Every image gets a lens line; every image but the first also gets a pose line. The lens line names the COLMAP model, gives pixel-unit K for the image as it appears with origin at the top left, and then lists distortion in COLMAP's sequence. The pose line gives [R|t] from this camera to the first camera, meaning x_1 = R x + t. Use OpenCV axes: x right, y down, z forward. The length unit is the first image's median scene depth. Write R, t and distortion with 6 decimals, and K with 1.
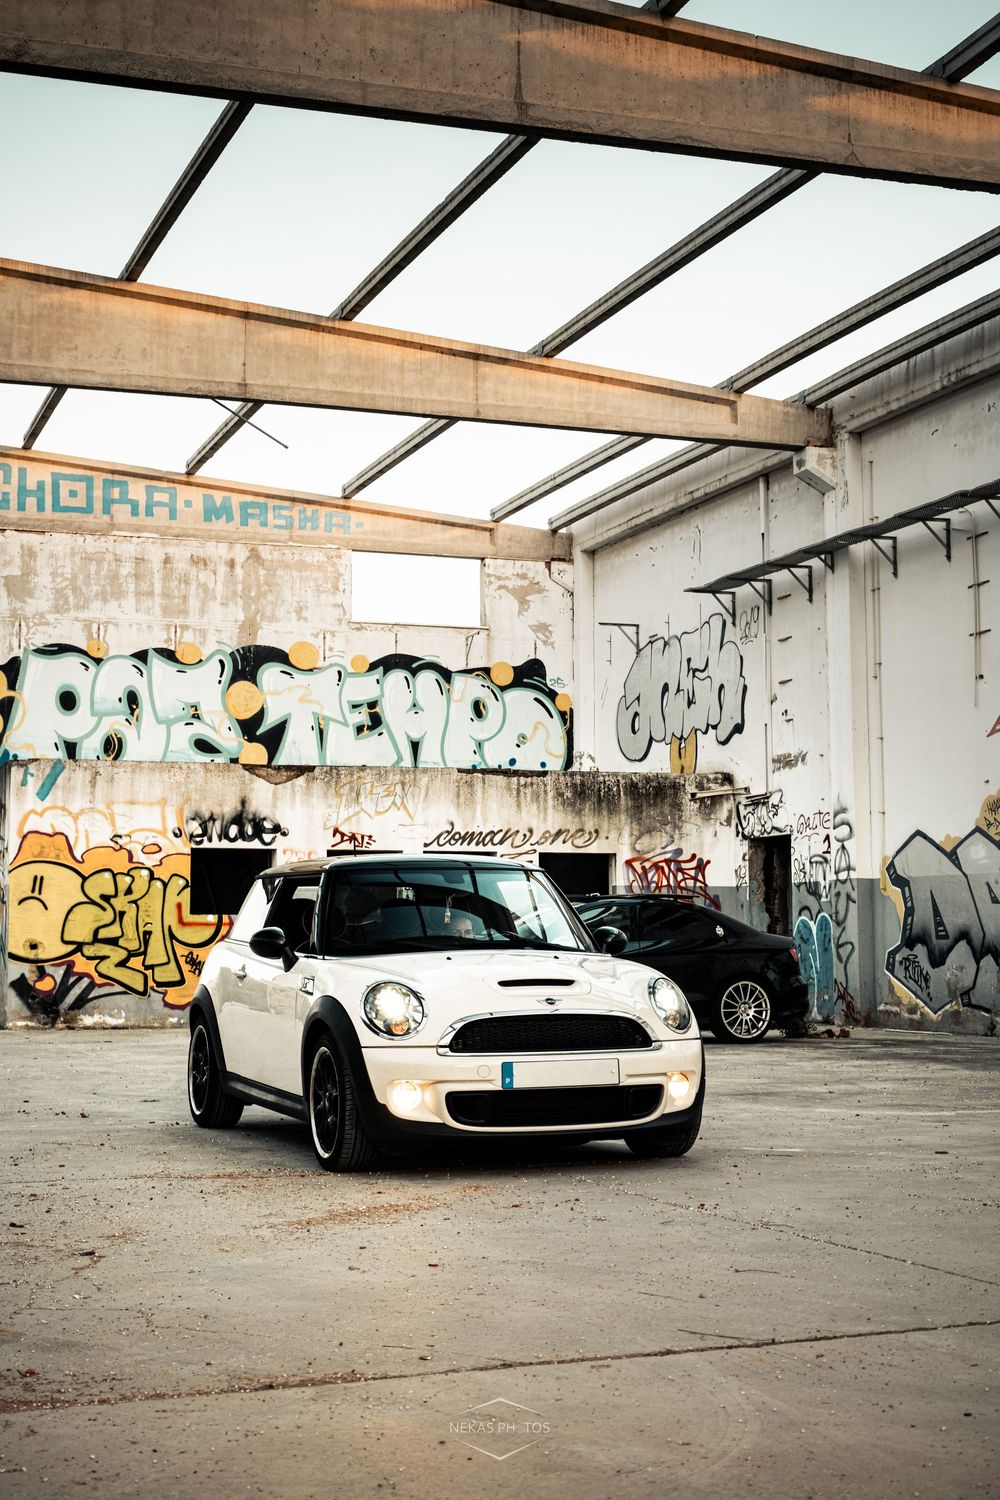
lens RADIAL K [[2175.3, 0, 492.4], [0, 2175.3, 724.7], [0, 0, 1]] dist [-0.032547, 0.000000]
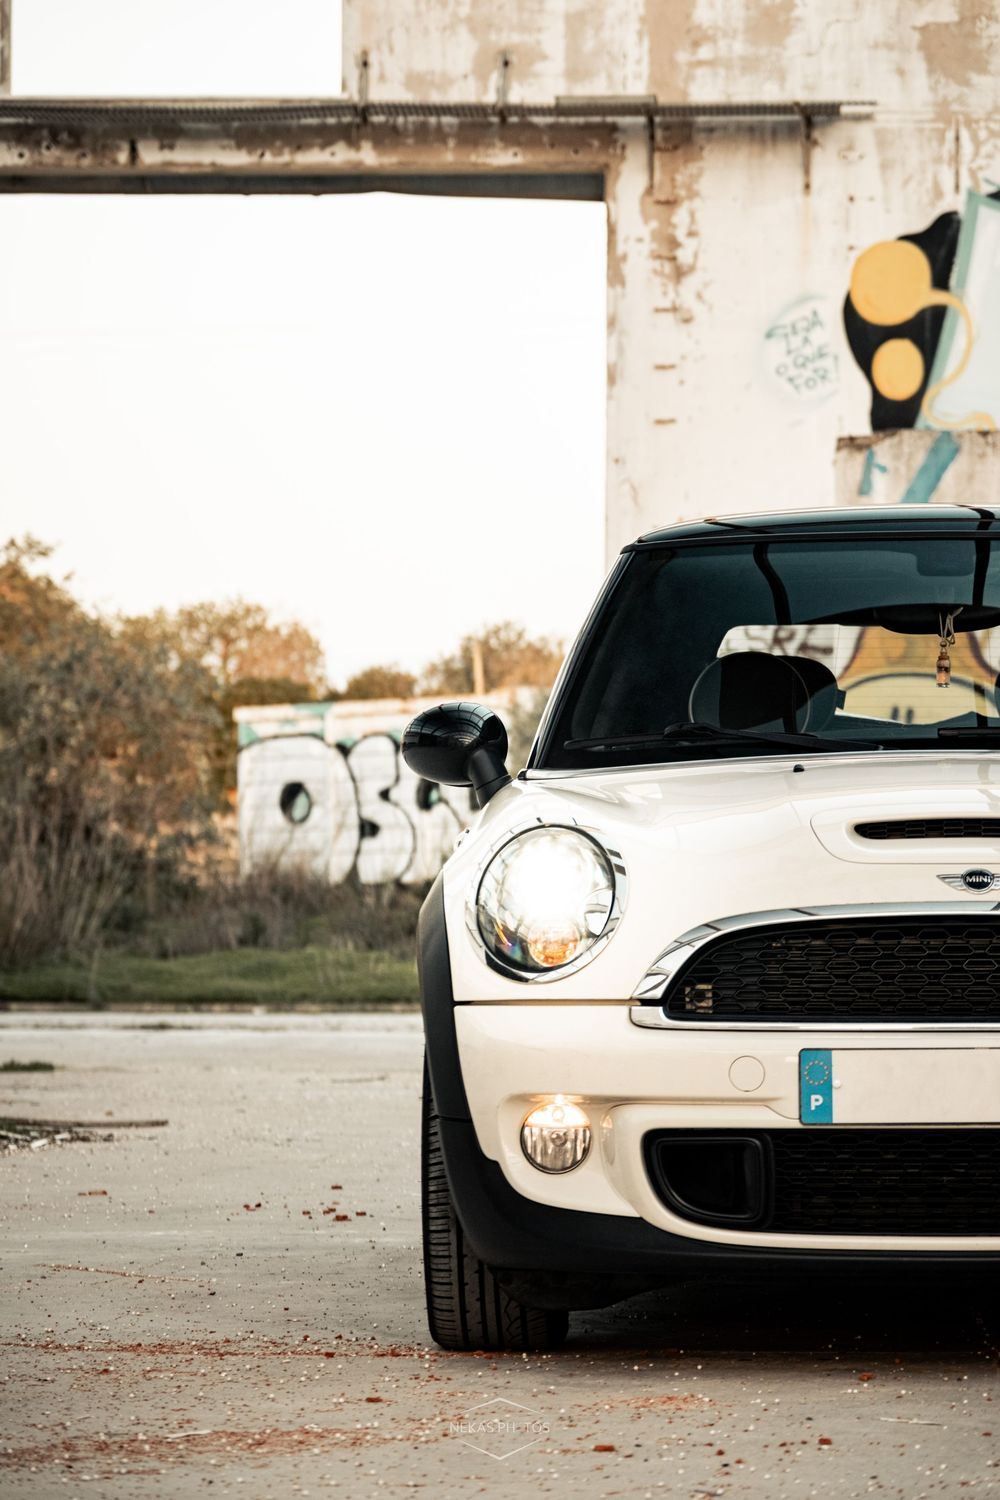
lens RADIAL K [[4819.7, 0, 487.4], [0, 4819.7, 749.9], [0, 0, 1]] dist [-0.033450, 0.000000]
pose [[0.915215, -0.005528, -0.402928, 0.092926], [0.030644, 0.997965, 0.055915, 0.021811], [0.401799, -0.063522, 0.913522, 0.096870]]
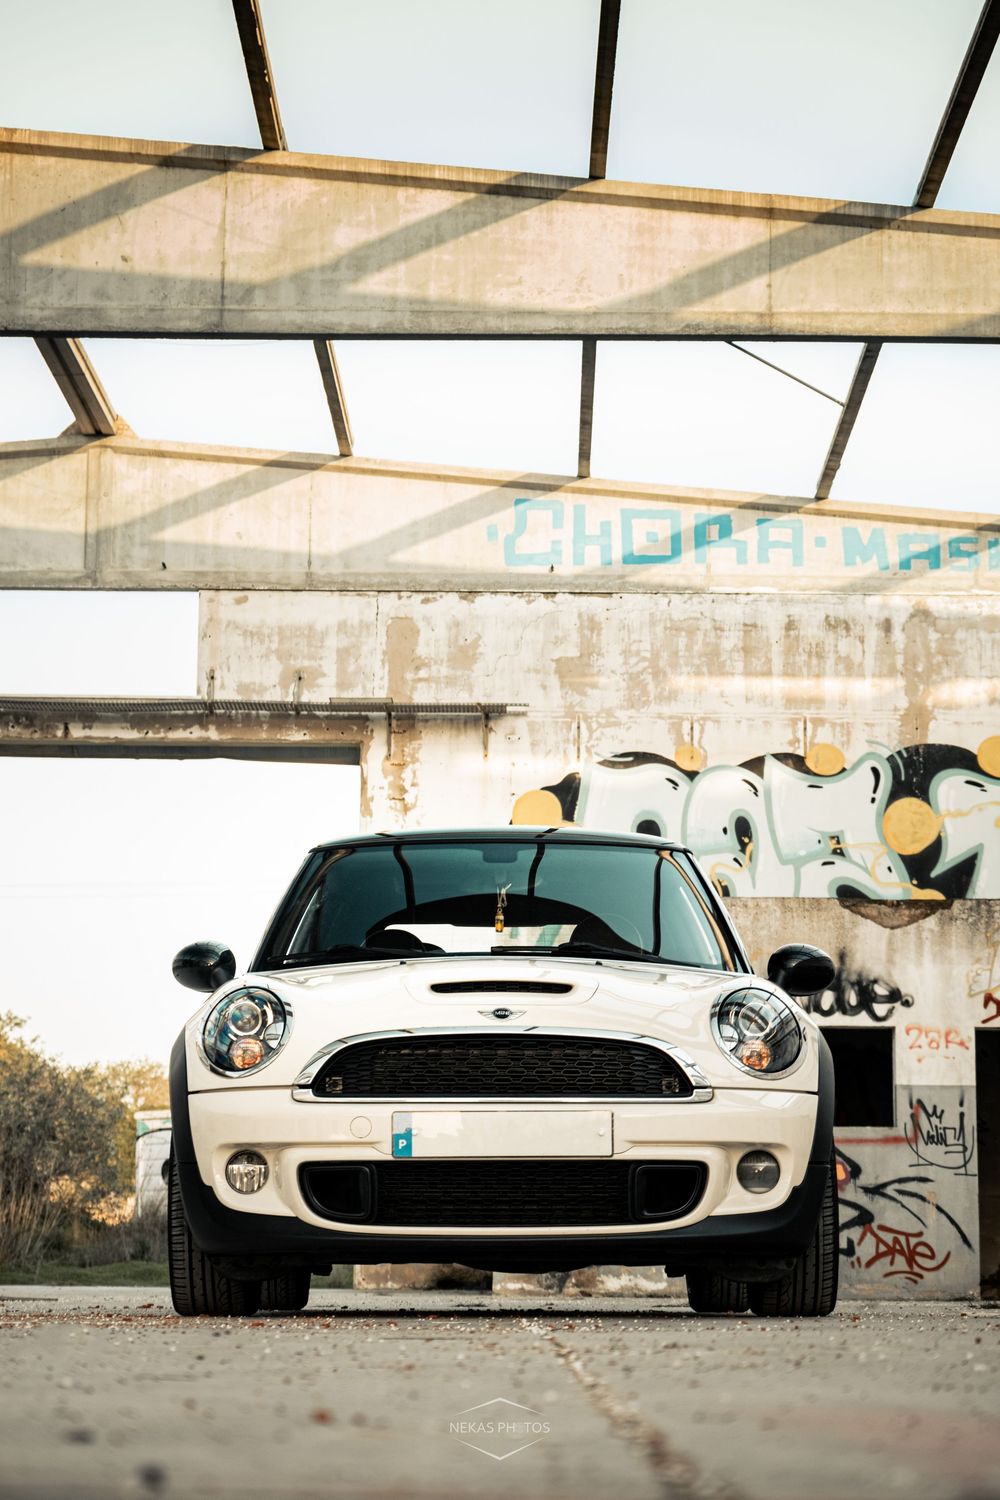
lens RADIAL K [[3065.2, 0, 479.9], [0, 3065.2, 708.4], [0, 0, 1]] dist [-0.045695, 0.000000]
pose [[0.936256, -0.052148, -0.347426, 0.108221], [0.021525, 0.995579, -0.091429, 0.042719], [0.350658, 0.078122, 0.933240, 0.084051]]
